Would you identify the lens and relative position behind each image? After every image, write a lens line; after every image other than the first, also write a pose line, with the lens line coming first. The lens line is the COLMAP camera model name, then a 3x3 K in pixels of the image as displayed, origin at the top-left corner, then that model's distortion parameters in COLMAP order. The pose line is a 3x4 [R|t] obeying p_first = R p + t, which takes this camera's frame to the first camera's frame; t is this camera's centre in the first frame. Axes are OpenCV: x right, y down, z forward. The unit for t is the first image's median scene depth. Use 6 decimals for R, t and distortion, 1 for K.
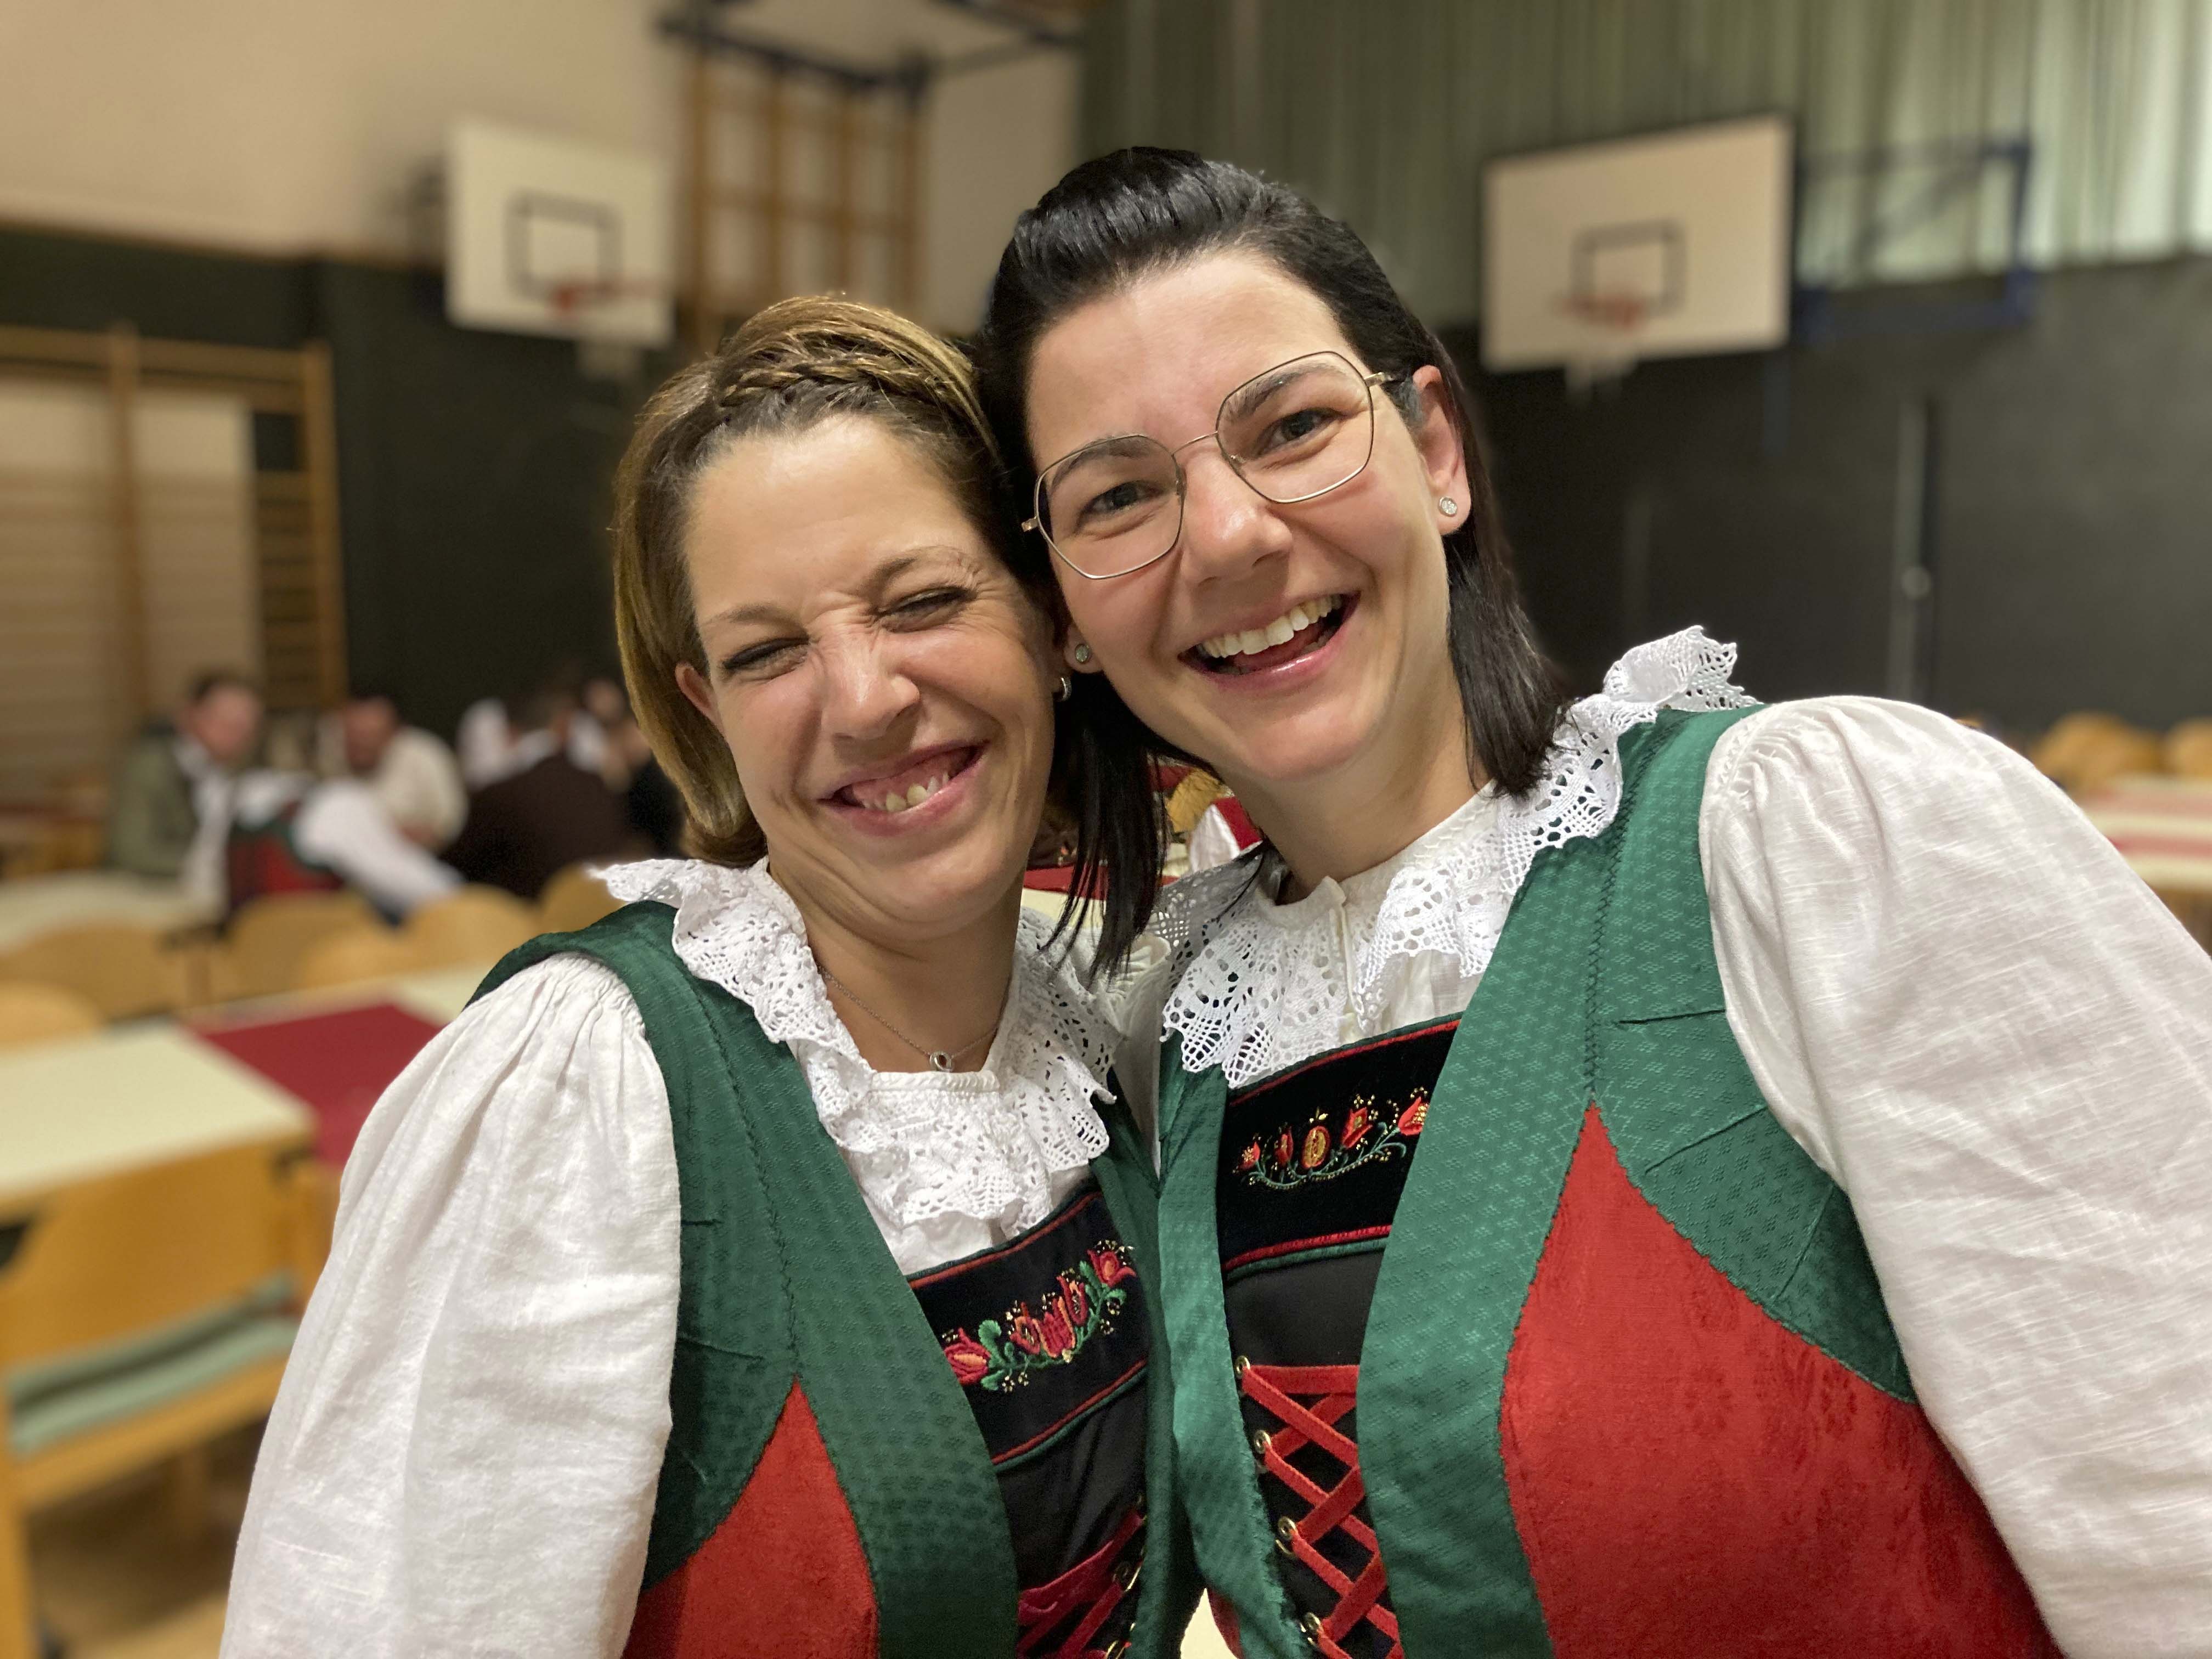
lens RADIAL K [[1911.1, 0, 1097.3], [0, 1911.1, 823.0], [0, 0, 1]] dist [-0.021020, 0.073760]
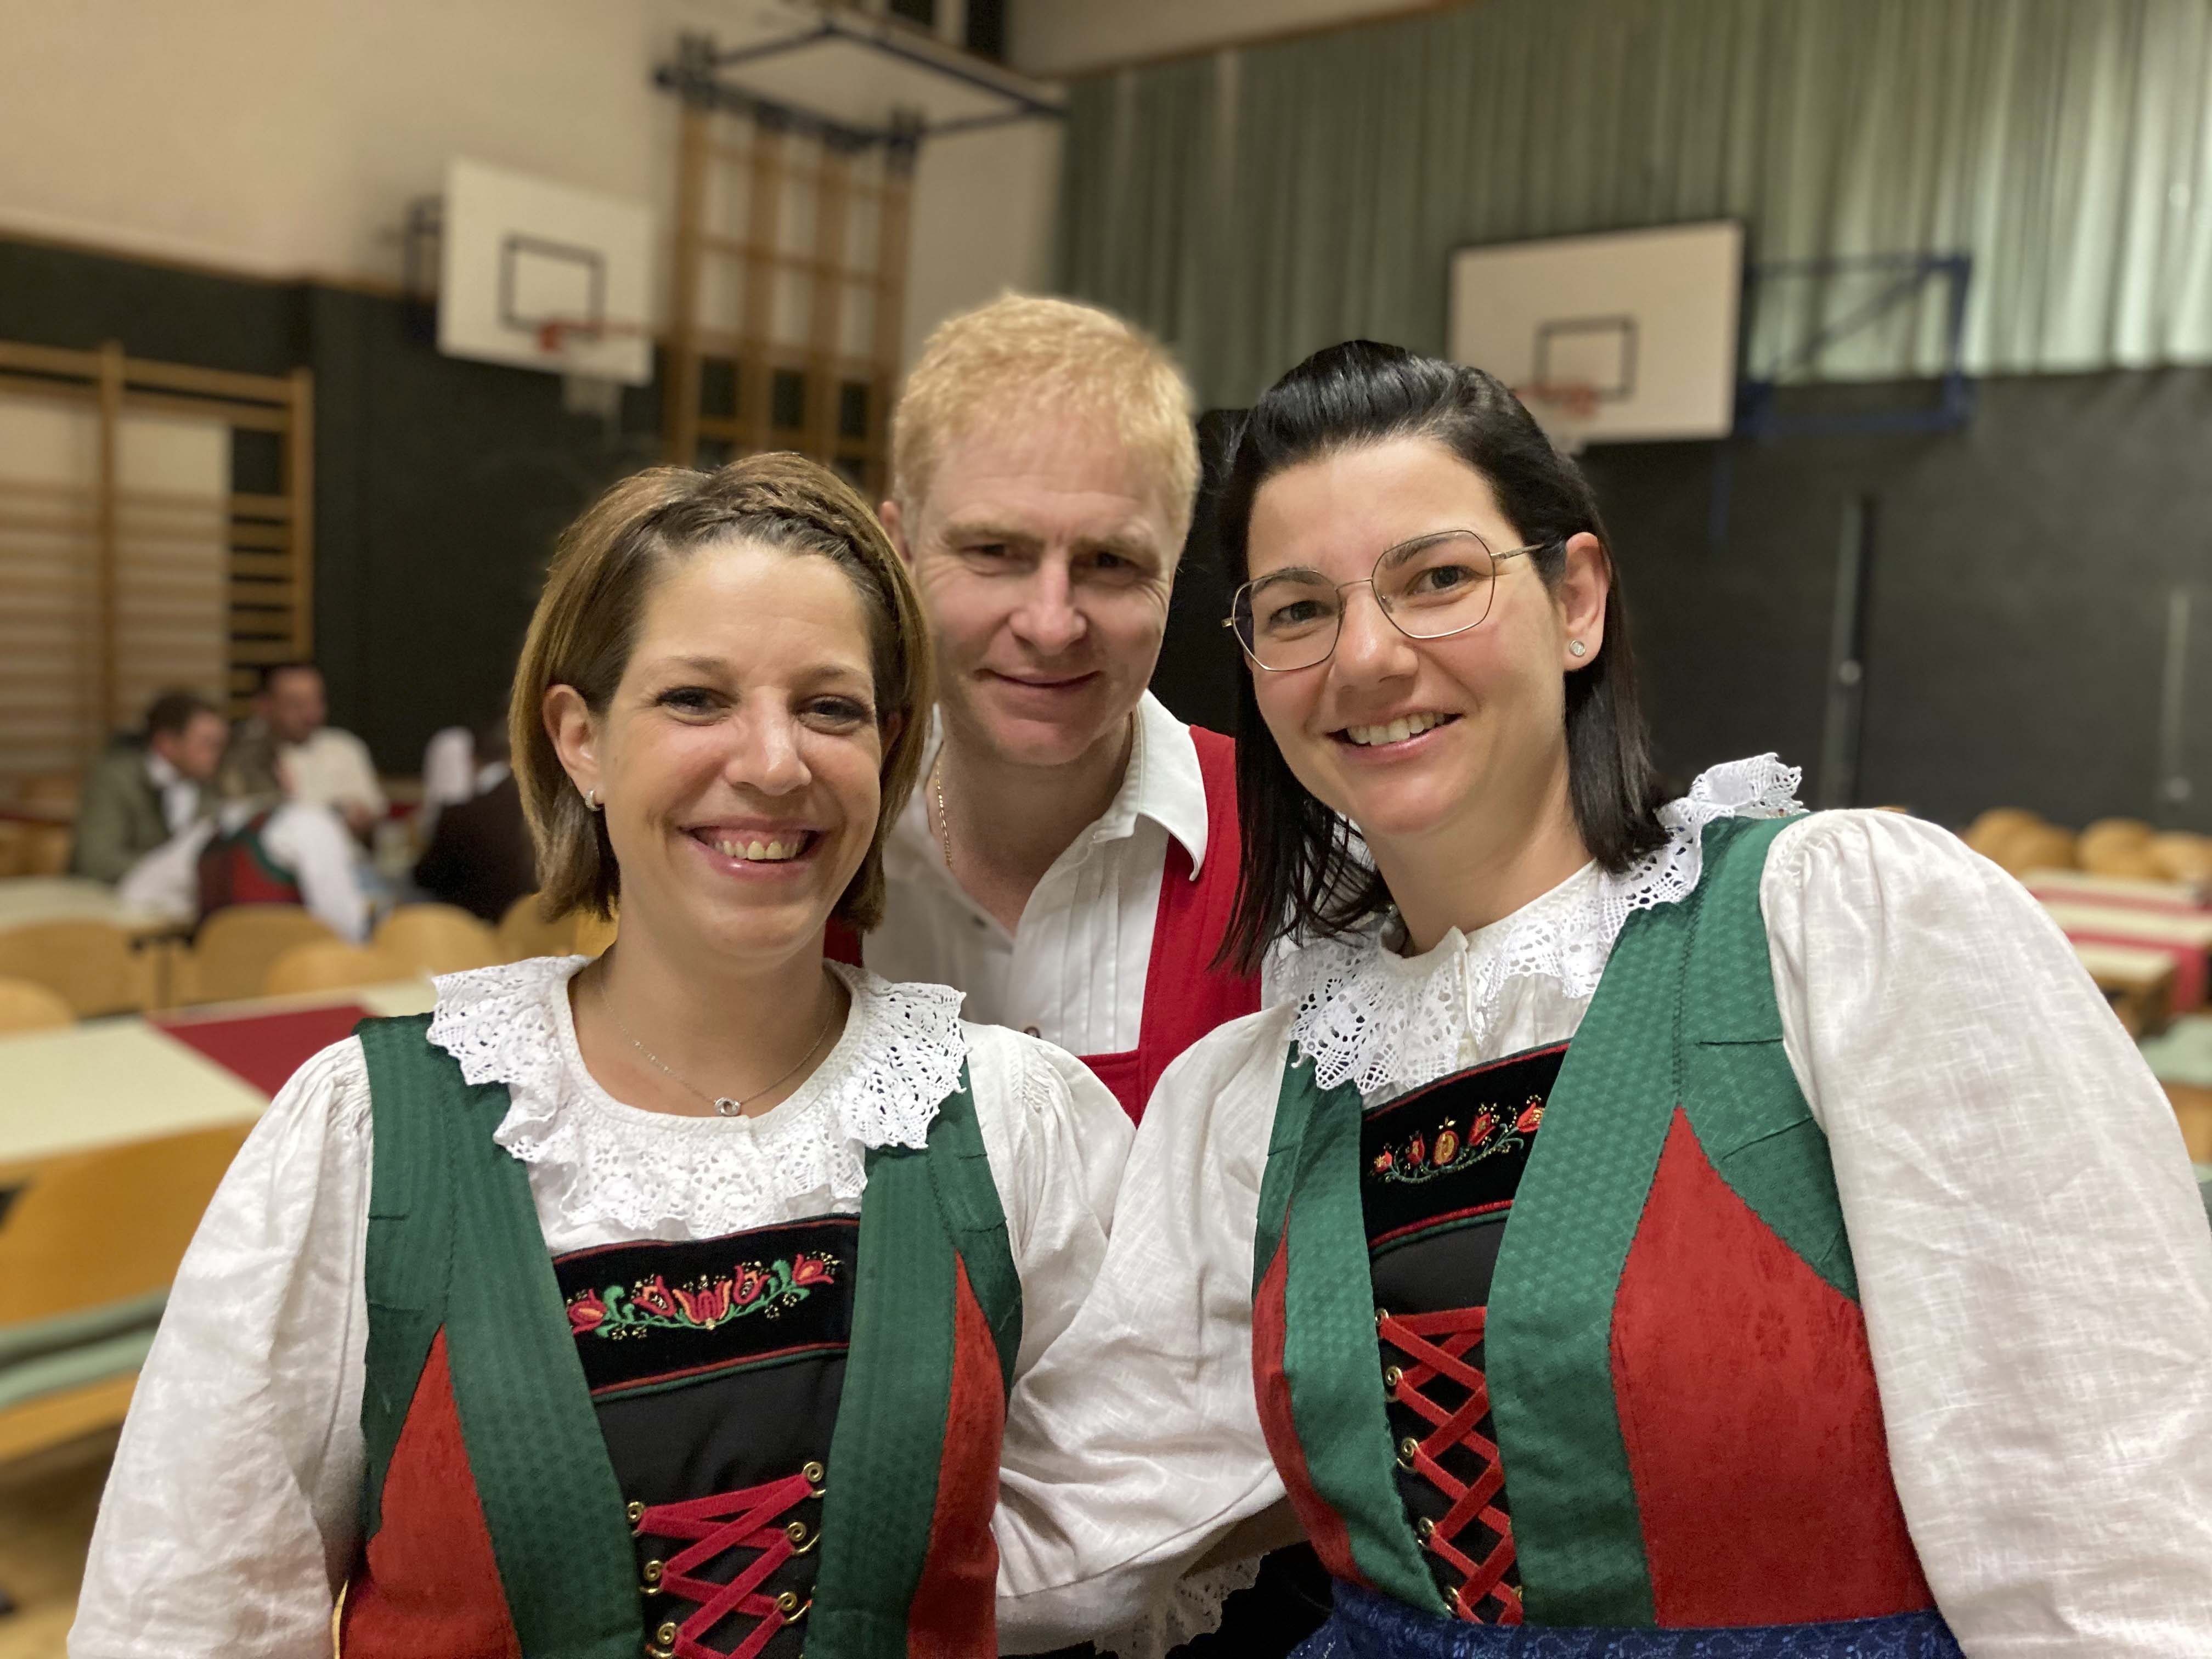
lens RADIAL K [[1911.1, 0, 1096.0], [0, 1911.1, 828.8], [0, 0, 1]] dist [-0.021020, 0.073760]
pose [[0.998494, 0.041920, 0.035385, -0.138223], [-0.041081, 0.998865, -0.024113, 0.004359], [-0.036356, 0.022623, 0.999083, -0.202461]]
